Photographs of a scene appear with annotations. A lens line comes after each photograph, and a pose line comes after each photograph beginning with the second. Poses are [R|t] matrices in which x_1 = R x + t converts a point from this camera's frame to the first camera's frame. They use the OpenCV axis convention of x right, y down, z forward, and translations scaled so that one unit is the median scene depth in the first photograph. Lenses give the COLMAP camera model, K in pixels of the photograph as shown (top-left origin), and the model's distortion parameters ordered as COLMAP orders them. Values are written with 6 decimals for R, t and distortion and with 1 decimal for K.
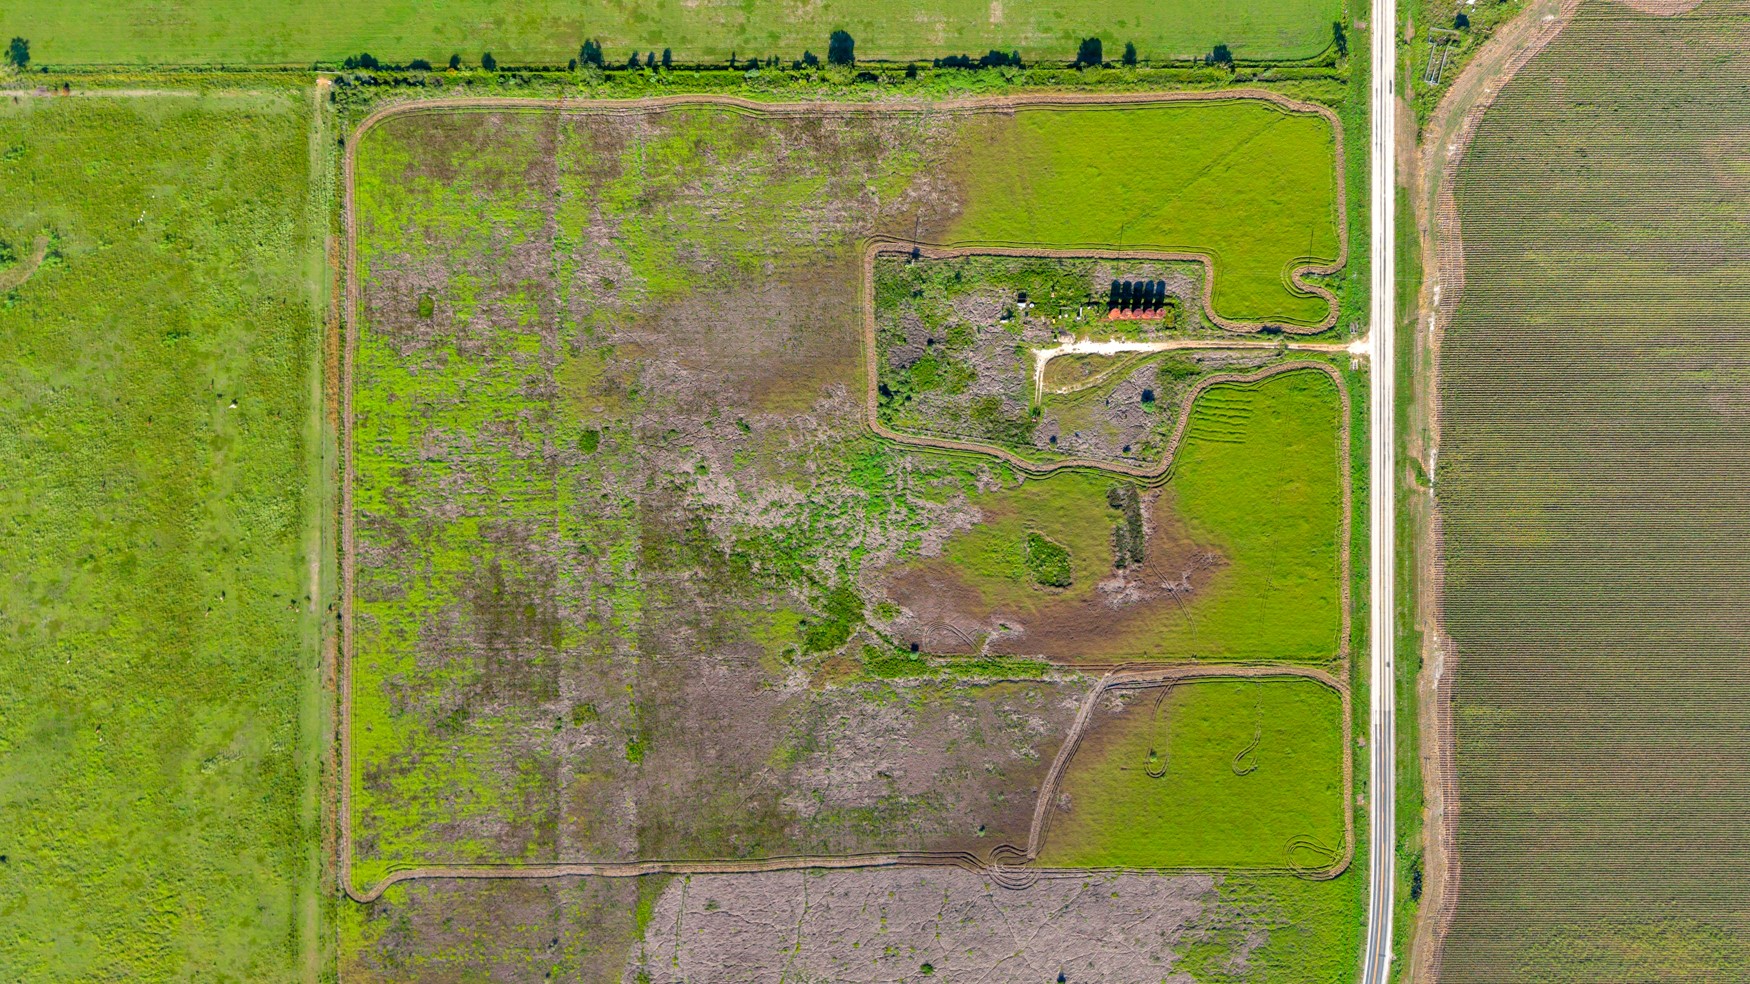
lens RADIAL K [[1192.6, 0, 864.9], [0, 1192.6, 484.3], [0, 0, 1]] dist [0.018636, -0.005606]
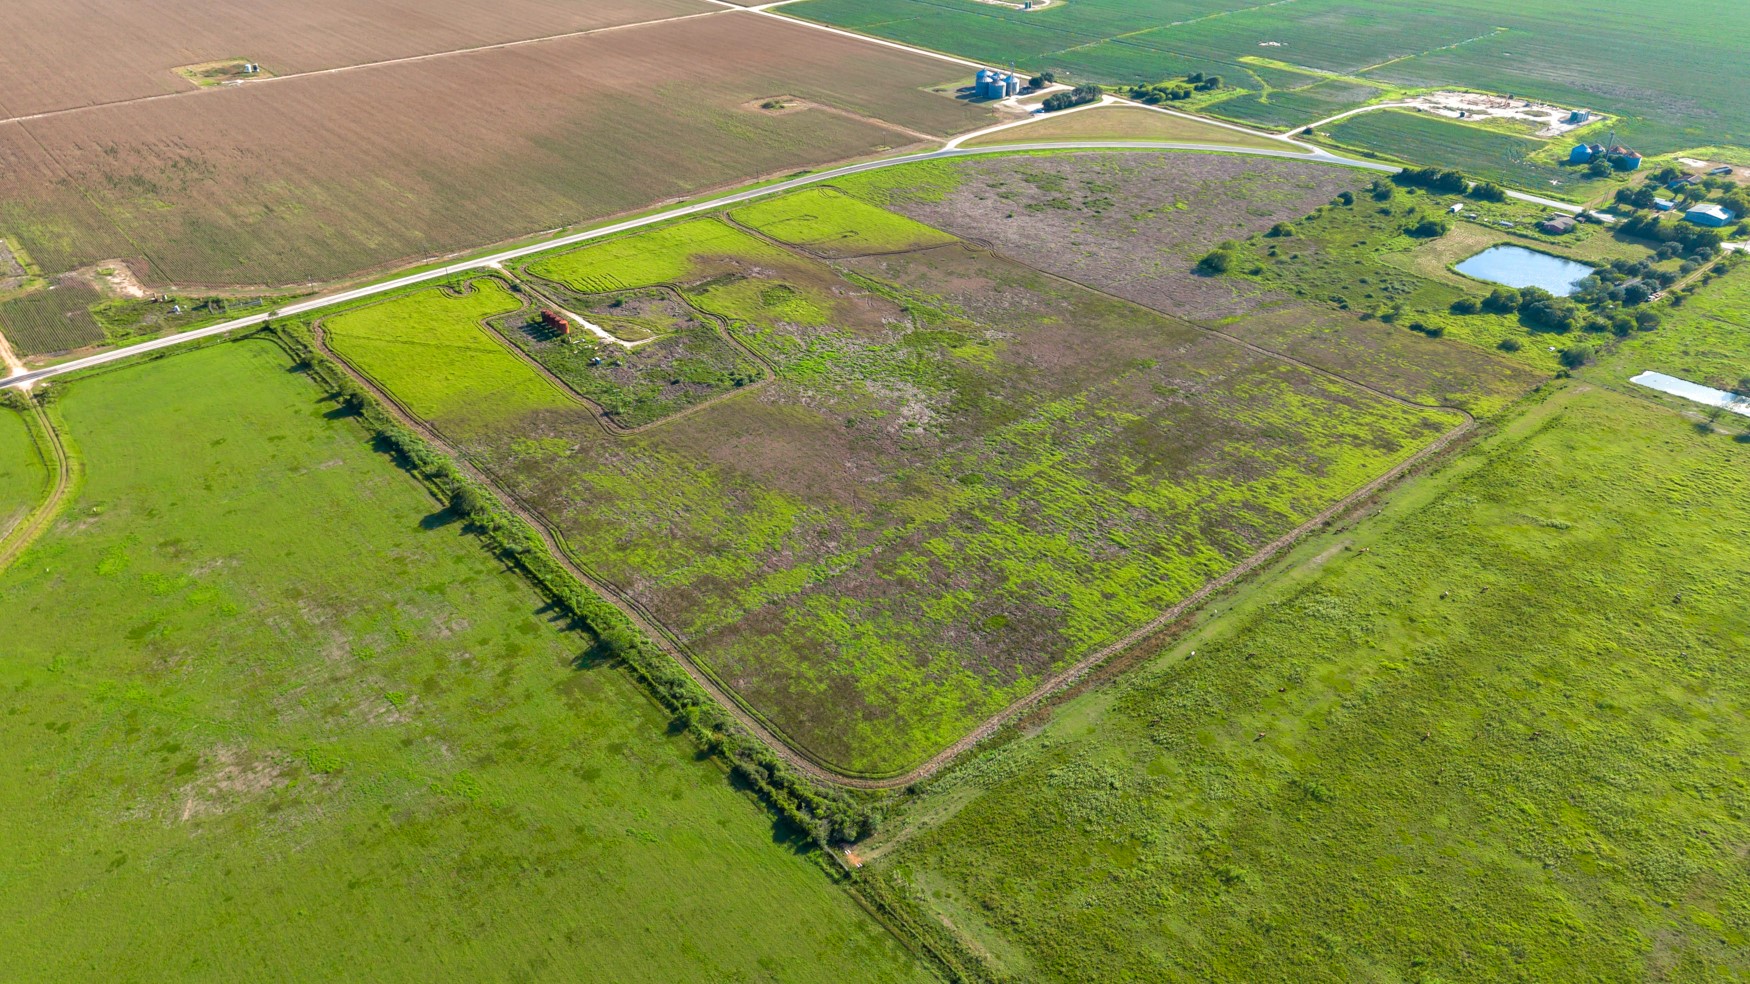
lens RADIAL K [[1192.6, 0, 864.9], [0, 1192.6, 484.3], [0, 0, 1]] dist [0.018636, -0.005606]
pose [[-0.646080, -0.402276, 0.648657, -0.764871], [0.763268, -0.342508, 0.547823, -0.592950], [0.001795, 0.849036, 0.528332, 0.524680]]
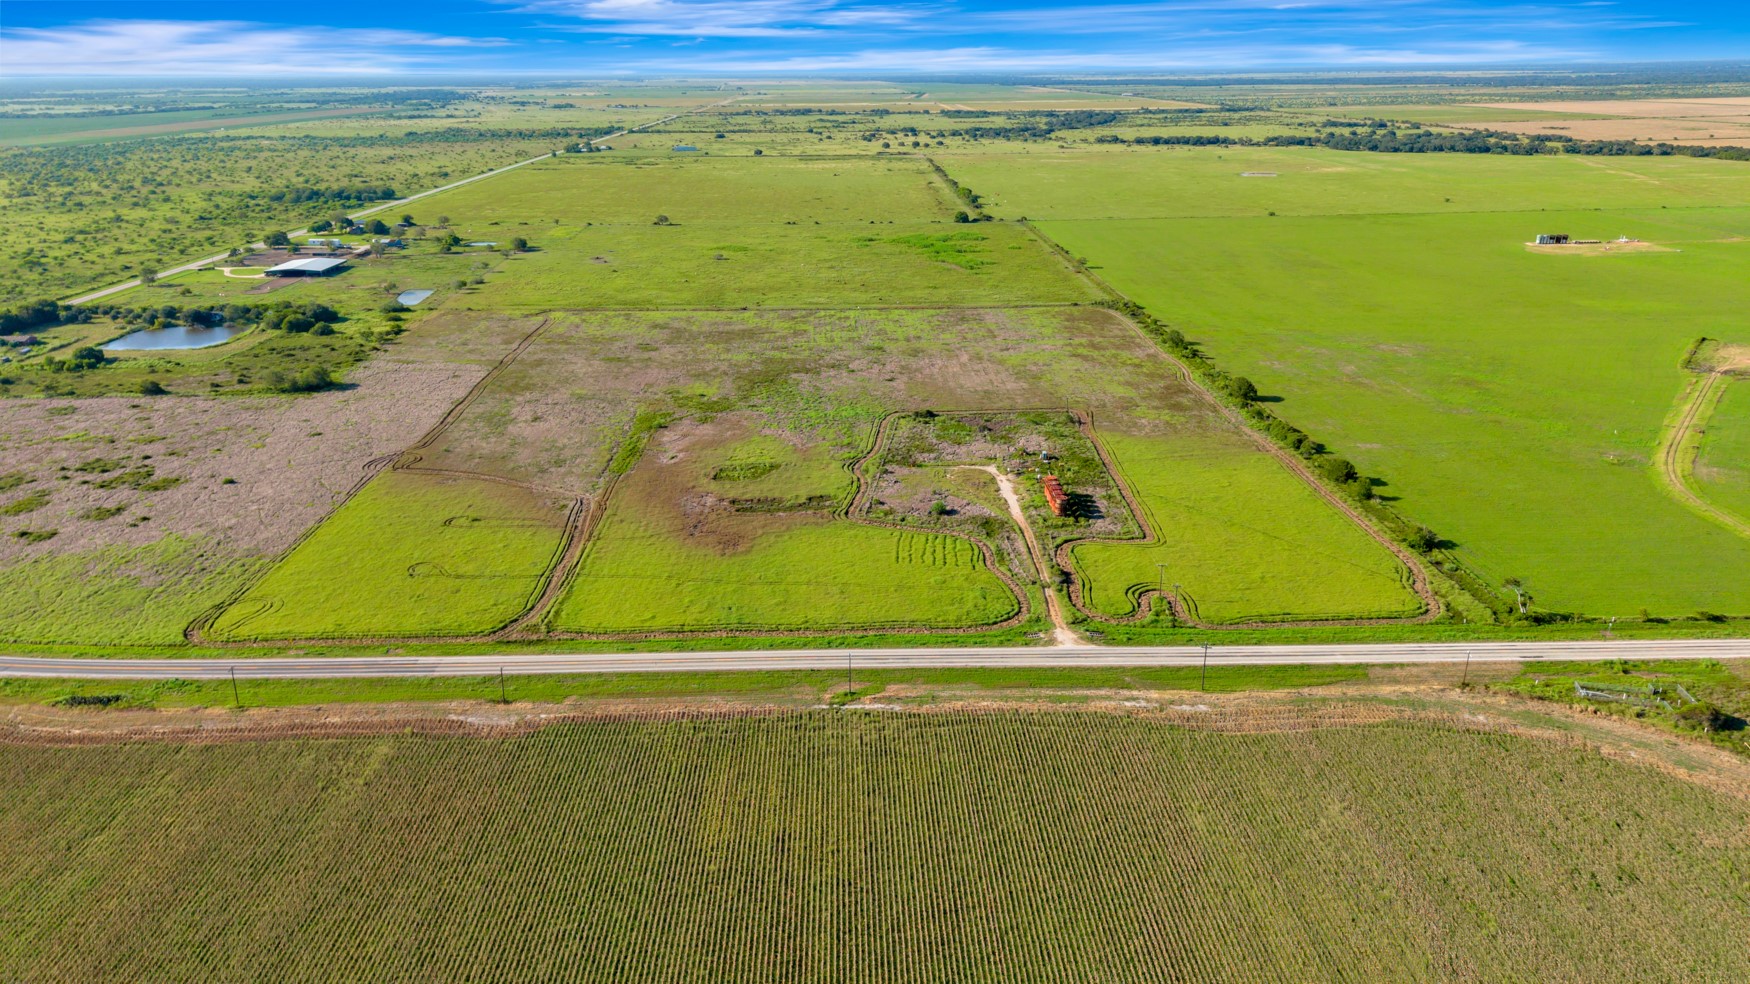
lens RADIAL K [[1164.0, 0, 867.3], [0, 1164.0, 491.8], [0, 0, 1]] dist [0.042368, -0.050876]
pose [[0.022126, 0.339484, -0.940351, 0.933250], [-0.999745, 0.011743, -0.019284, -0.005252], [0.004495, 0.940538, 0.339658, 0.734137]]
